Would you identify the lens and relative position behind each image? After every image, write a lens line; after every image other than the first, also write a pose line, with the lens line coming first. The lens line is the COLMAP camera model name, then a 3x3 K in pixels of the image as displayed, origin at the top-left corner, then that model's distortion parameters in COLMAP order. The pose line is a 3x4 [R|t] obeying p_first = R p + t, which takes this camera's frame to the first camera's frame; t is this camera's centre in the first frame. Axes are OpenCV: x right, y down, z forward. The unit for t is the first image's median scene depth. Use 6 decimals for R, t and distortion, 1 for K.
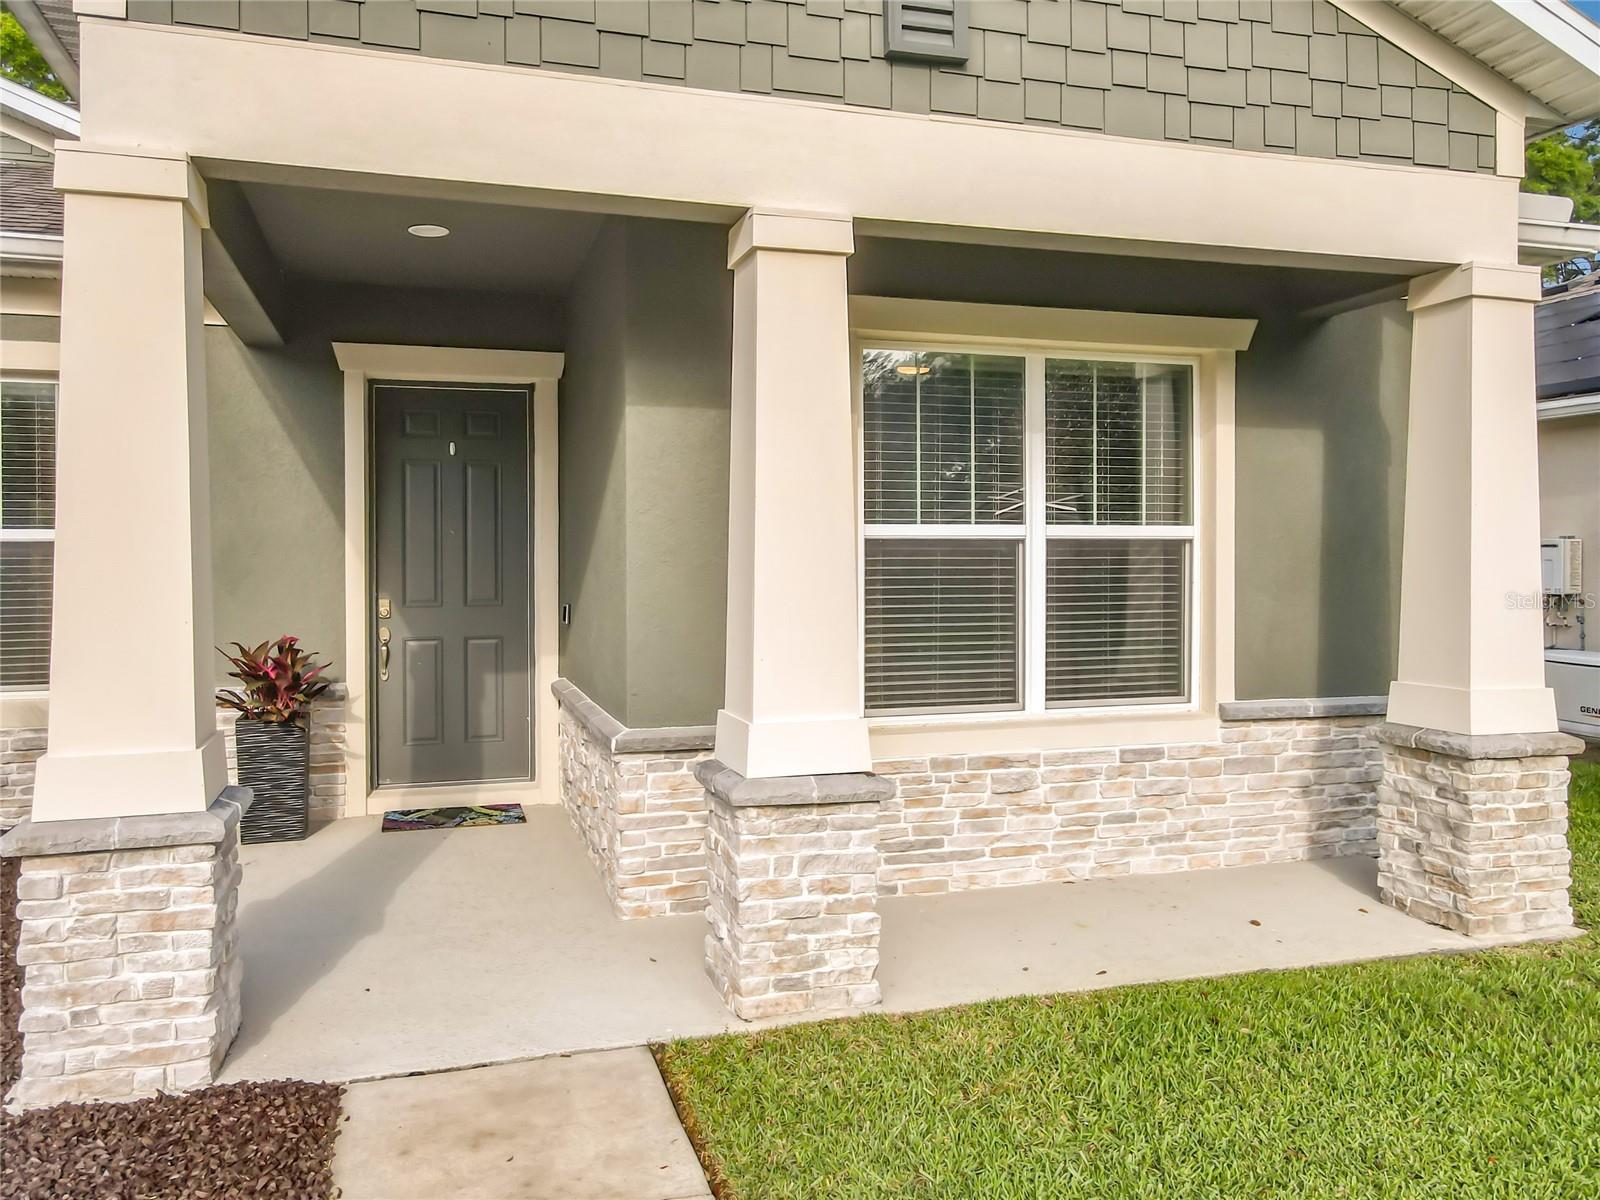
lens RADIAL K [[1199.7, 0, 819.5], [0, 1199.7, 599.1], [0, 0, 1]] dist [0.012819, 0.003778]
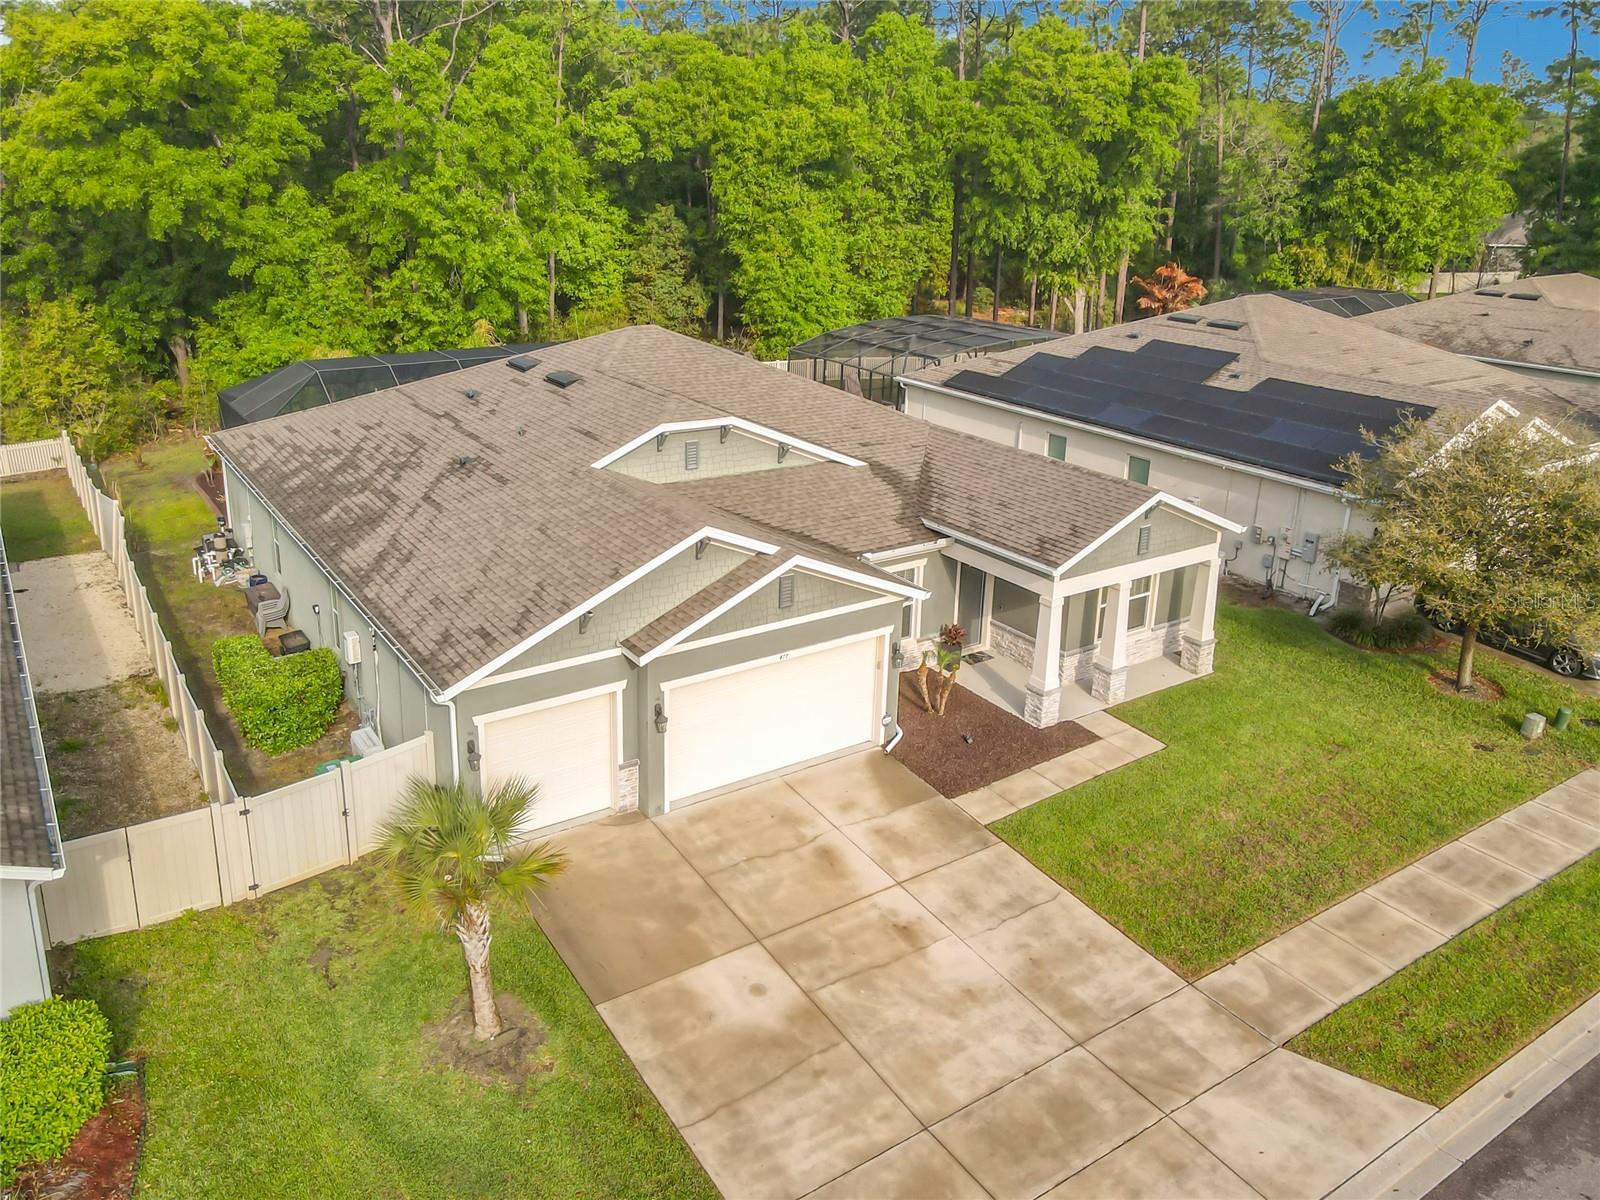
lens RADIAL K [[1207.6, 0, 773.0], [0, 1207.6, 513.2], [0, 0, 1]] dist [0.001403, 0.044757]
pose [[0.960529, -0.059768, 0.271684, -2.542495], [-0.013044, 0.965895, 0.258605, -1.673737], [-0.277875, -0.251941, 0.926991, -3.105794]]
